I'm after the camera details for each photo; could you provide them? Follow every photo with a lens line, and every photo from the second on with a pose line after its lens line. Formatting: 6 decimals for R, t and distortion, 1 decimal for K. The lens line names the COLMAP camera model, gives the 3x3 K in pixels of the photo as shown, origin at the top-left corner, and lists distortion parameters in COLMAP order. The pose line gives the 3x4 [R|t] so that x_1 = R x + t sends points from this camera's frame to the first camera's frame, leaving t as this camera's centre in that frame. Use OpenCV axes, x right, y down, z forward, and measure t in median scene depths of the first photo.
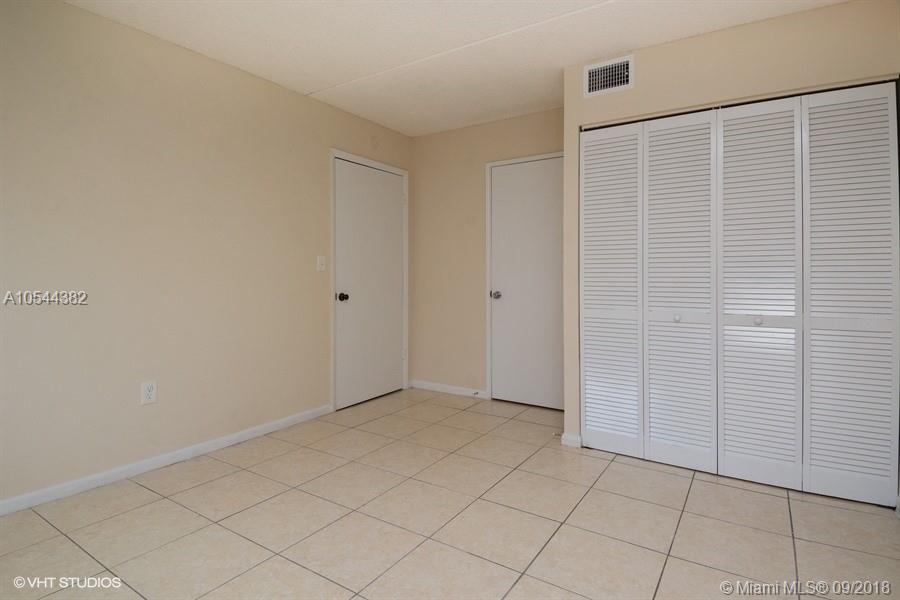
lens RADIAL K [[472.1, 0, 449.1], [0, 472.1, 274.1], [0, 0, 1]] dist [-0.001183, 0.000009]
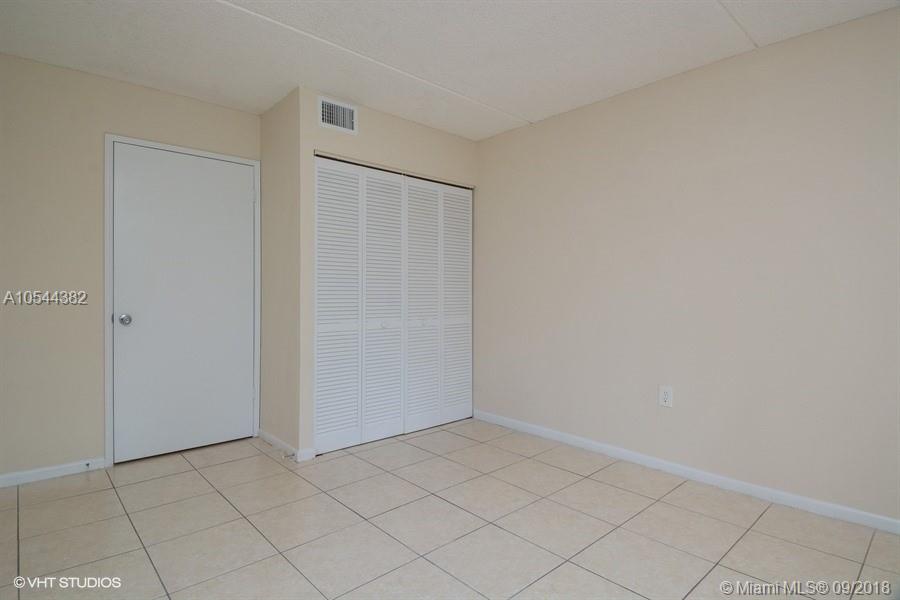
lens RADIAL K [[479.0, 0, 433.1], [0, 479.0, 291.7], [0, 0, 1]] dist [0.059676, -0.066311]
pose [[0.258438, -0.008327, 0.965992, -0.715618], [-0.007558, 0.999915, 0.010641, -0.015743], [-0.965998, -0.010051, 0.258353, 0.487386]]
